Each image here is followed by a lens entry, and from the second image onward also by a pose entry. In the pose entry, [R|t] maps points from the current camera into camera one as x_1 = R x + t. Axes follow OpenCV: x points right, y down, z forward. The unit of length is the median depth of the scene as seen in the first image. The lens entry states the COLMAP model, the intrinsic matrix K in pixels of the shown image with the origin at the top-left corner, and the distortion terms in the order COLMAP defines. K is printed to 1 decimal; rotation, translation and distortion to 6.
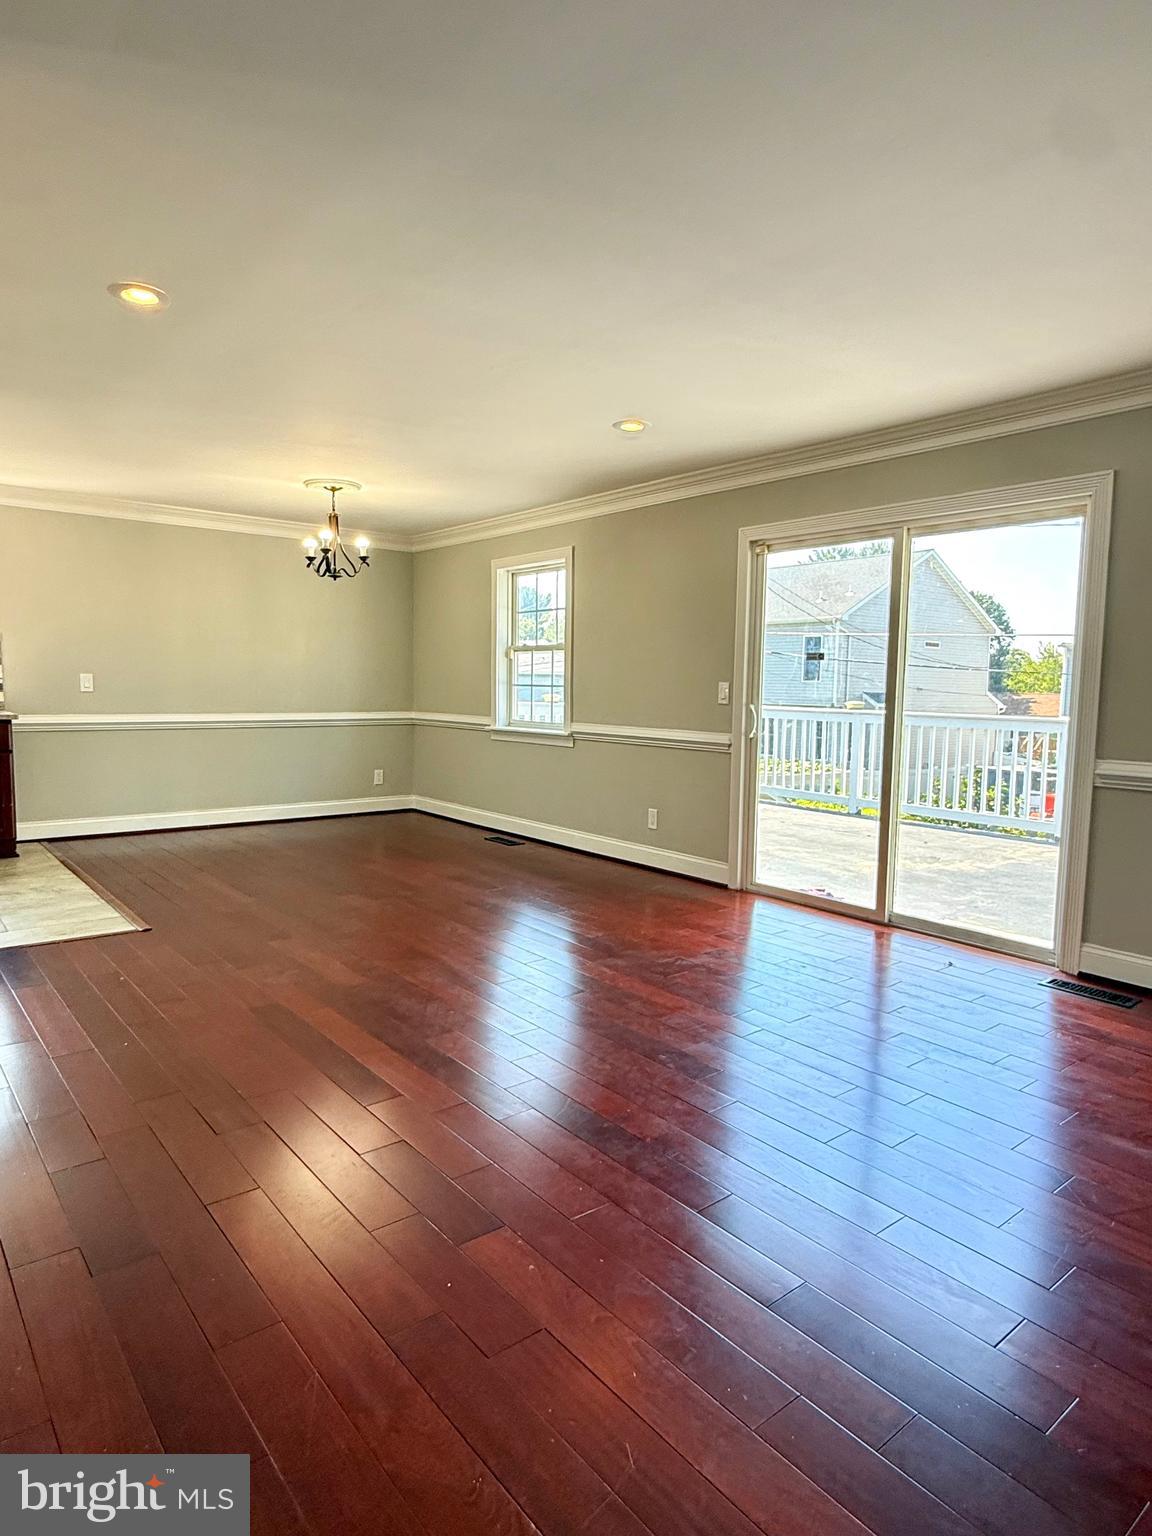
lens RADIAL K [[896.1, 0, 576.8], [0, 896.1, 784.9], [0, 0, 1]] dist [-0.000946, 0.000430]
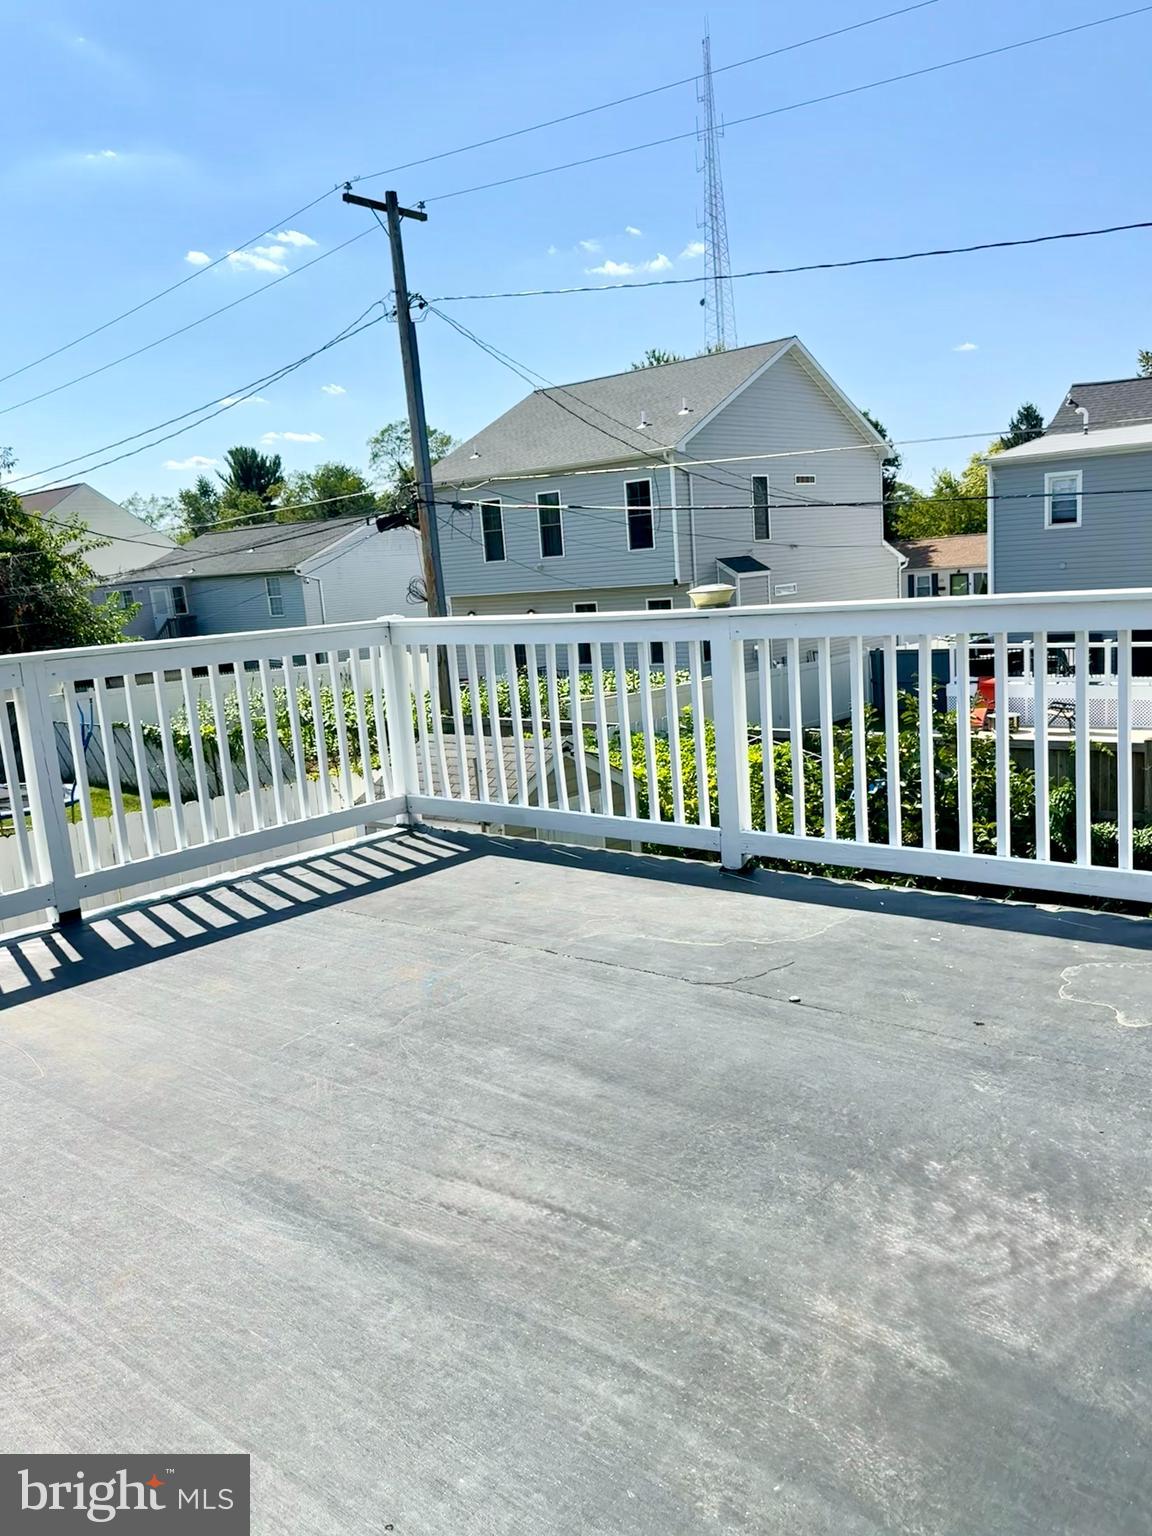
lens RADIAL K [[1059.0, 0, 571.8], [0, 1059.0, 771.9], [0, 0, 1]] dist [0.097174, -0.155914]
pose [[0.979167, -0.128479, 0.157239, 0.064679], [0.117153, 0.989940, 0.079333, -0.020511], [-0.165850, -0.059259, 0.984369, 0.211540]]
